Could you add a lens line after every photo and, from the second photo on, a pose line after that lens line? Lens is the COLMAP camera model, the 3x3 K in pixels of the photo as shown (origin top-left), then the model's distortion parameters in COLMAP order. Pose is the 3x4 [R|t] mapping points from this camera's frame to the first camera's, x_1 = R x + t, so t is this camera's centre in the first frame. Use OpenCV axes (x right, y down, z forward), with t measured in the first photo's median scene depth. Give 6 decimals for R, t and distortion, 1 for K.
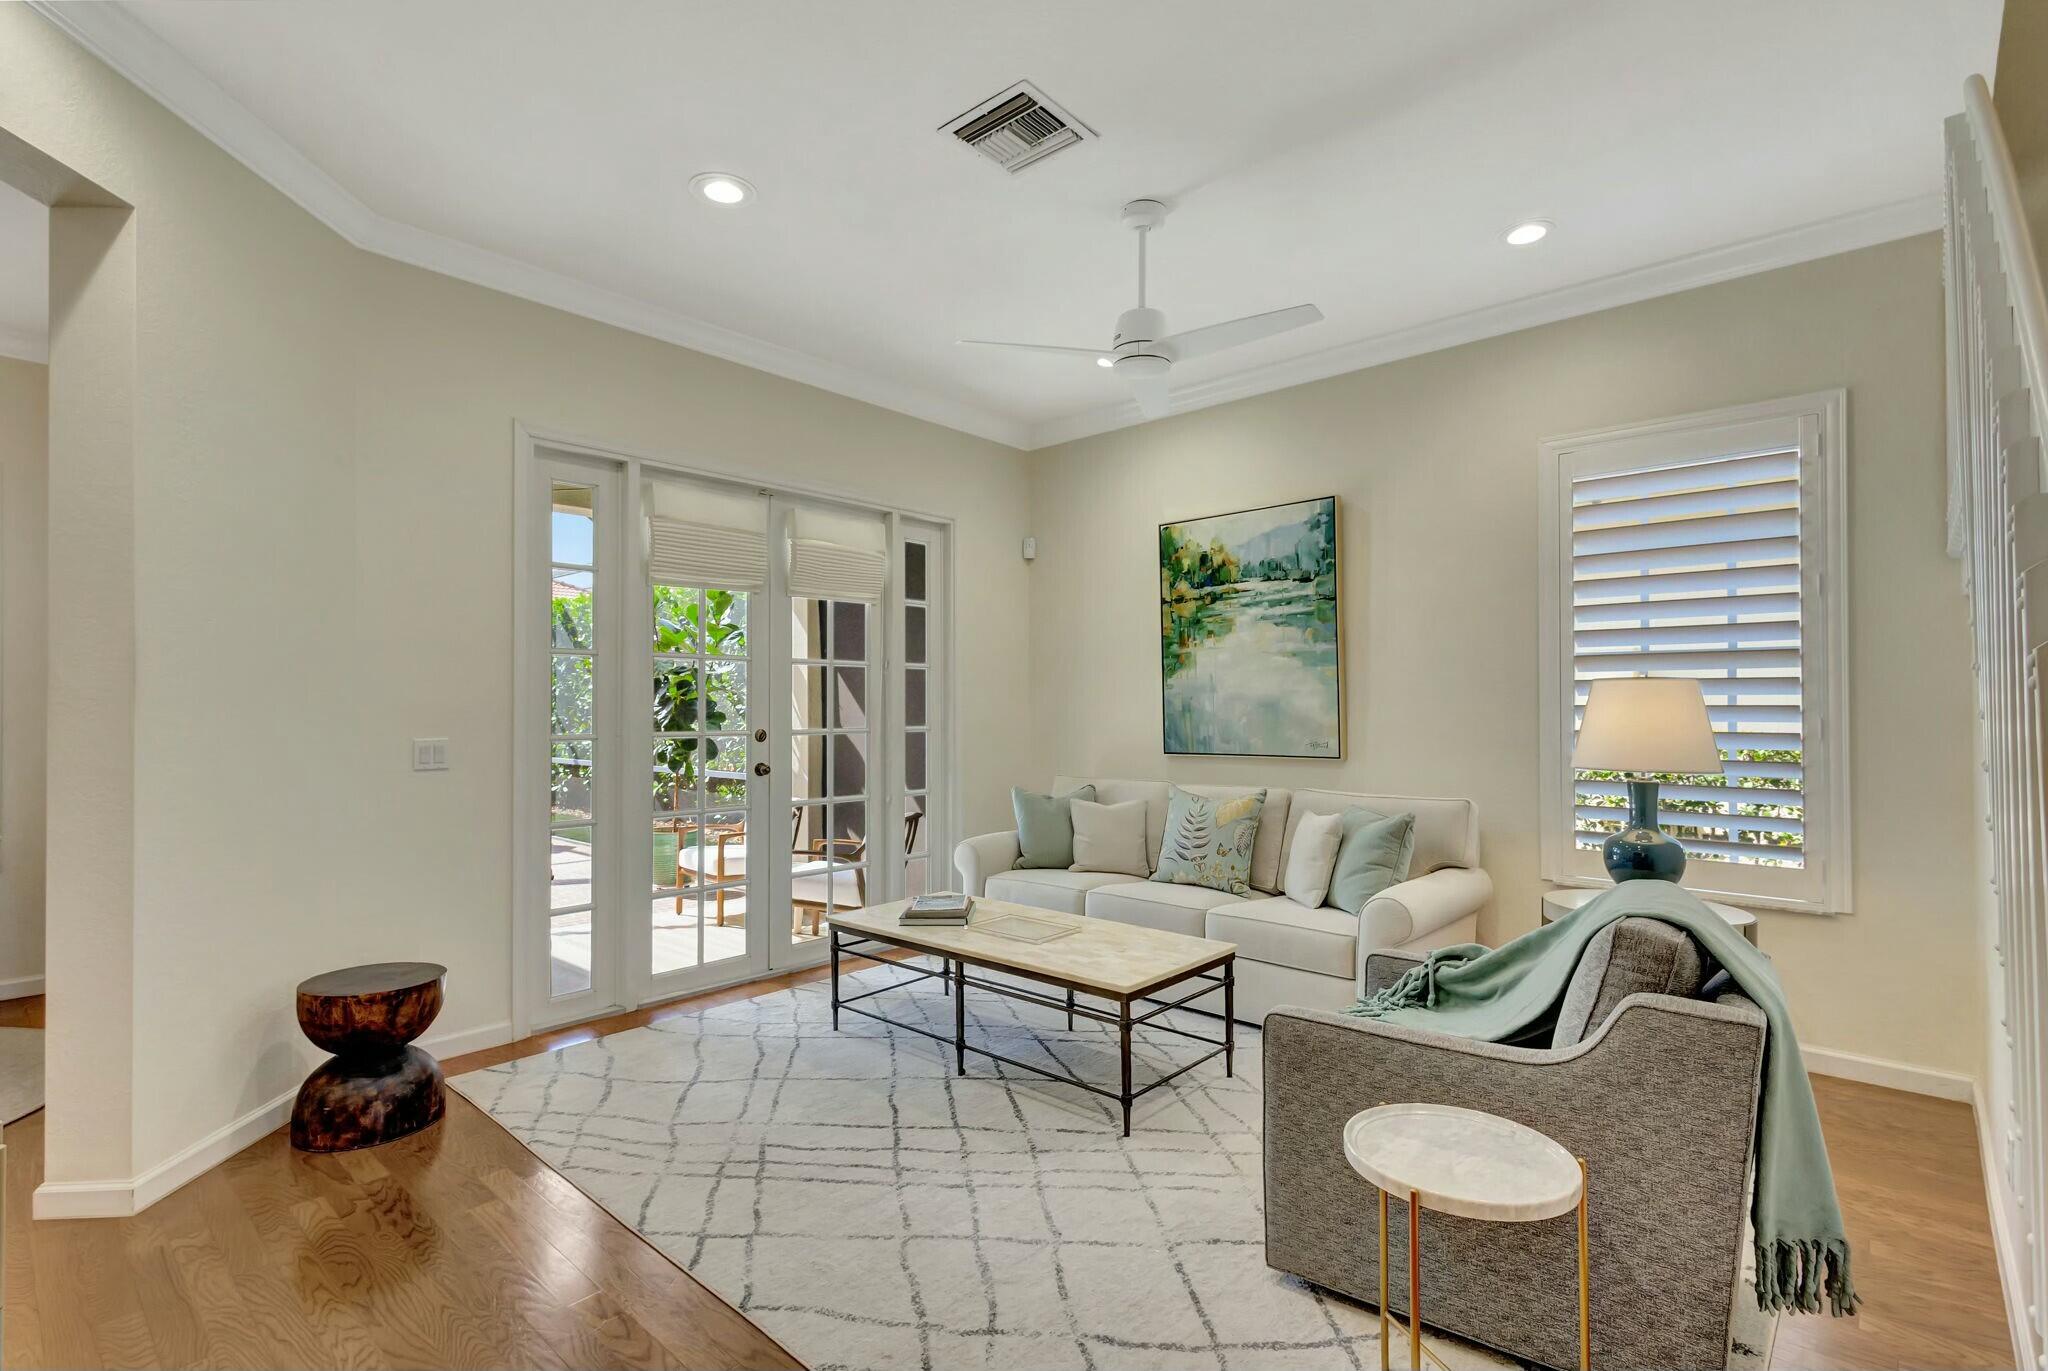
lens RADIAL K [[957.9, 0, 1024.0], [0, 957.9, 685.5], [0, 0, 1]] dist [-0.001335, -0.000142]
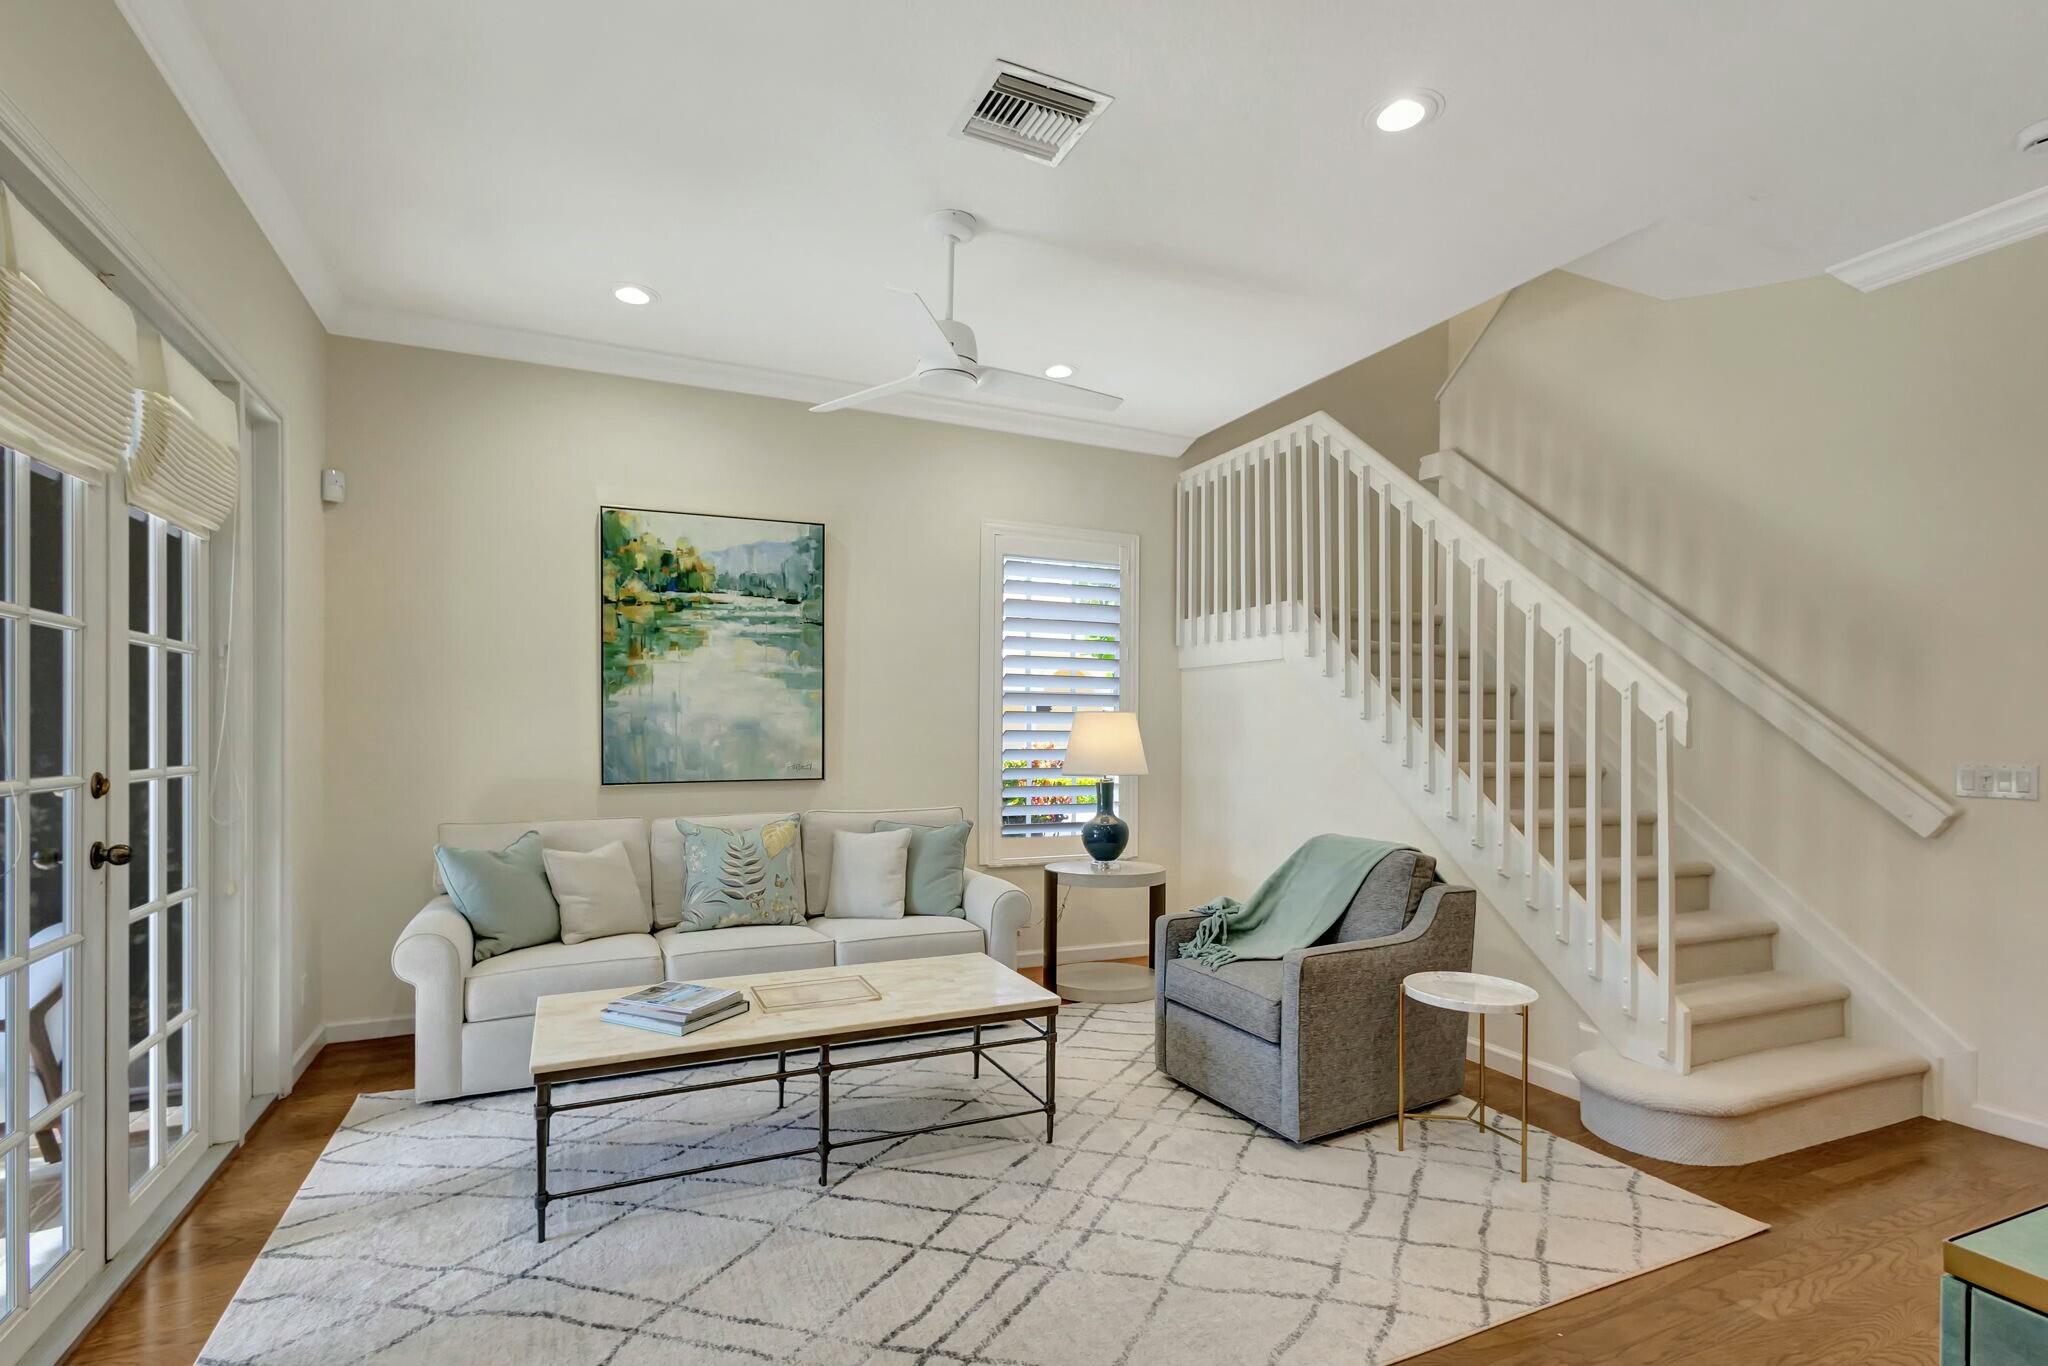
lens RADIAL K [[977.5, 0, 1022.6], [0, 977.5, 725.9], [0, 0, 1]] dist [0.002924, 0.000270]
pose [[0.397857, 0.004486, 0.917436, -0.521637], [-0.026354, 0.999631, 0.006541, 0.005648], [-0.917069, -0.026781, 0.397828, 0.360899]]
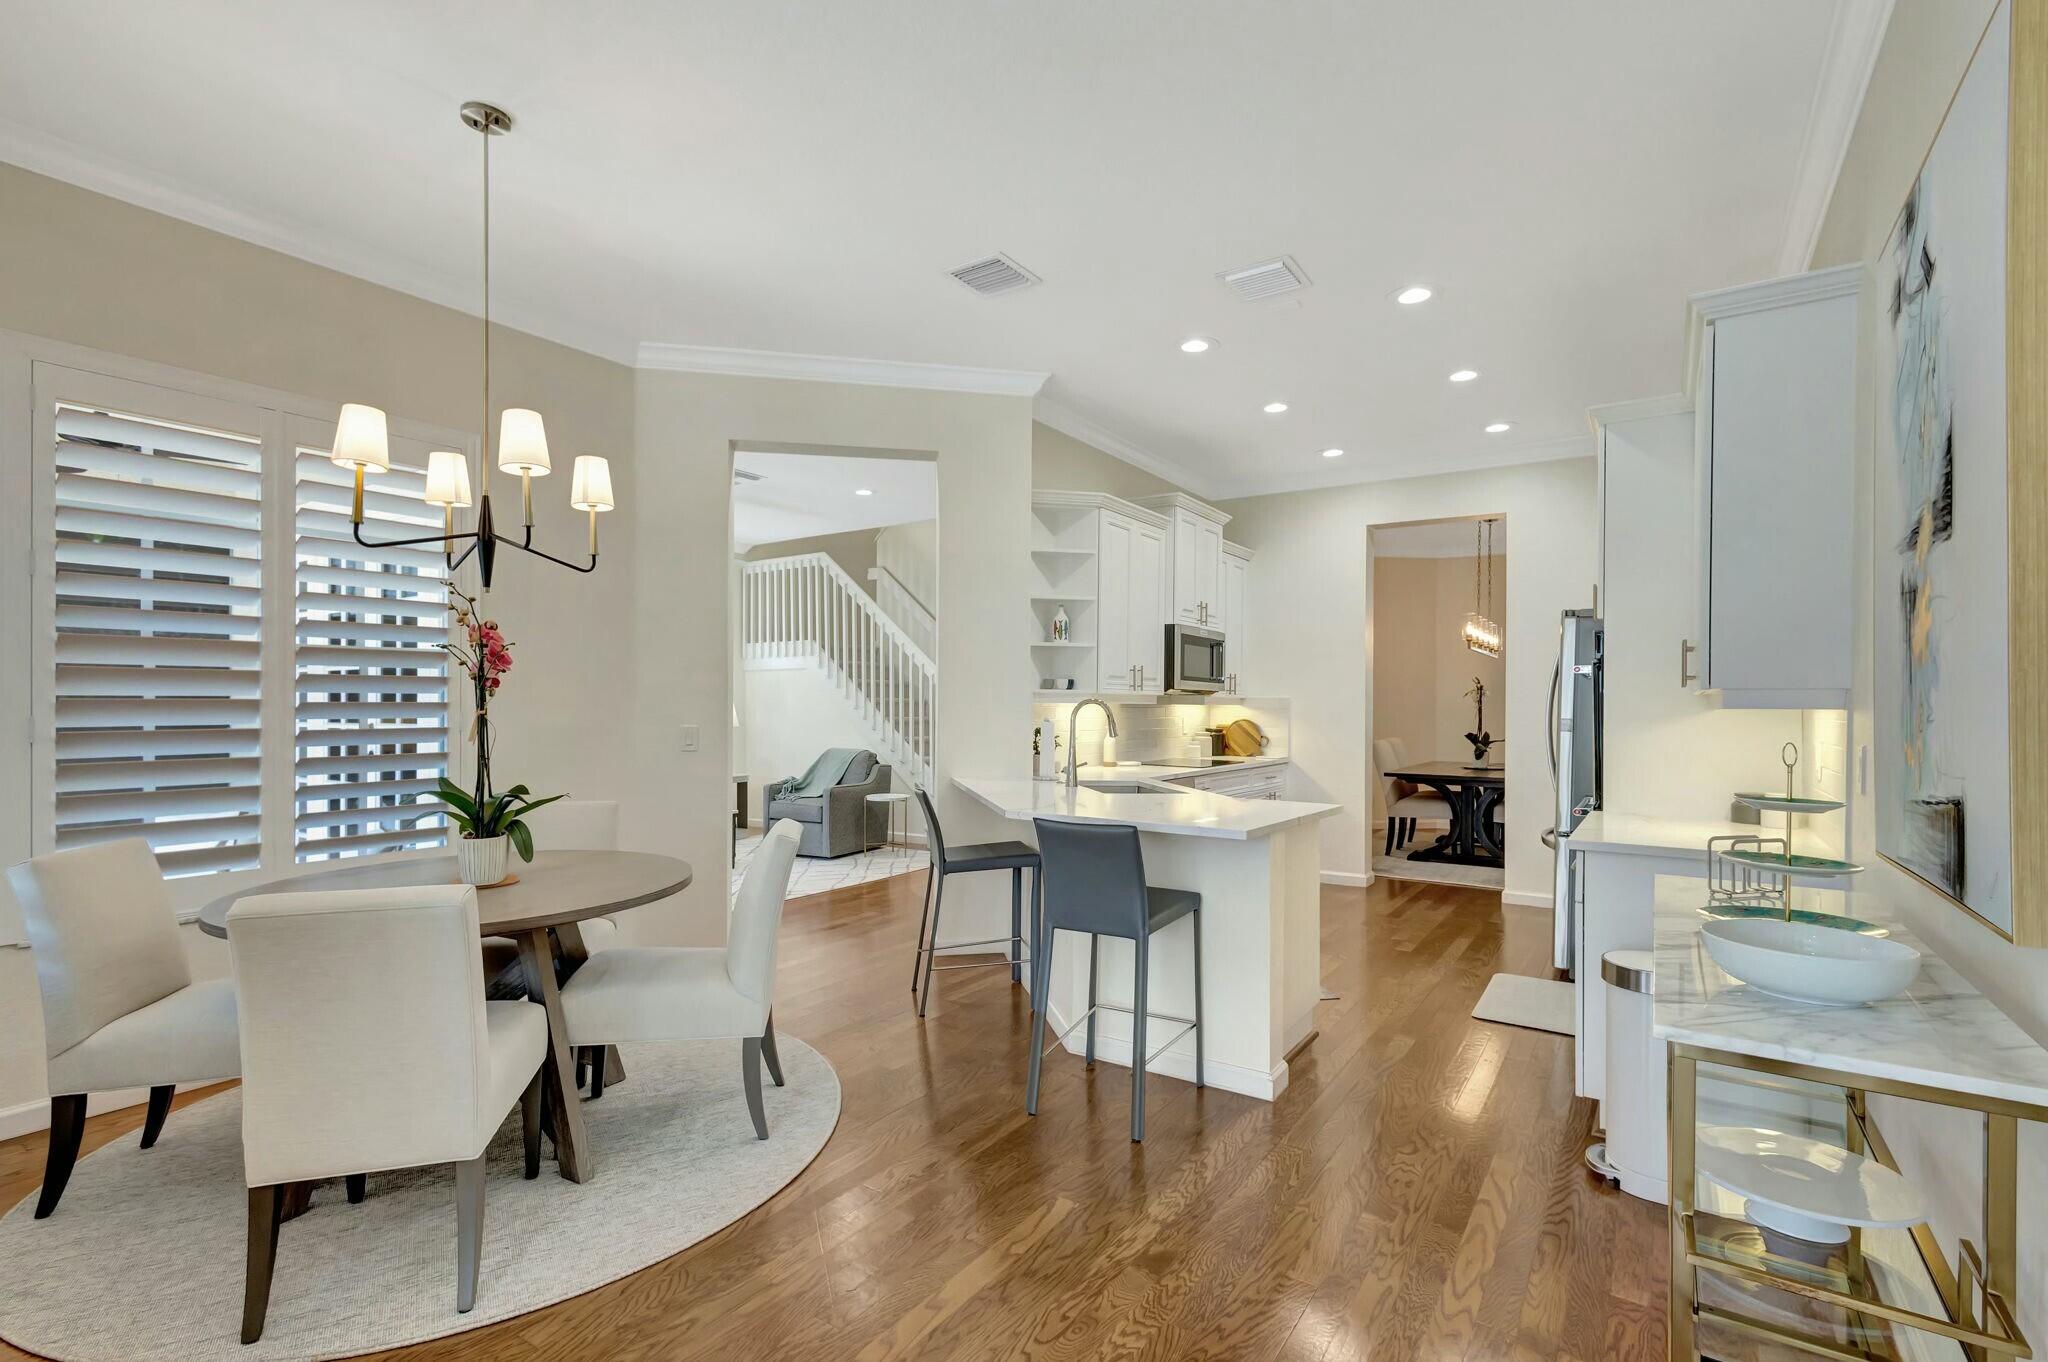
lens RADIAL K [[973.5, 0, 1024.8], [0, 973.5, 693.1], [0, 0, 1]] dist [0.005051, 0.000342]
pose [[-0.145968, 0.009762, 0.989241, -1.565346], [-0.022541, 0.999659, -0.013191, 0.004423], [-0.989032, -0.024223, -0.145699, 0.359697]]
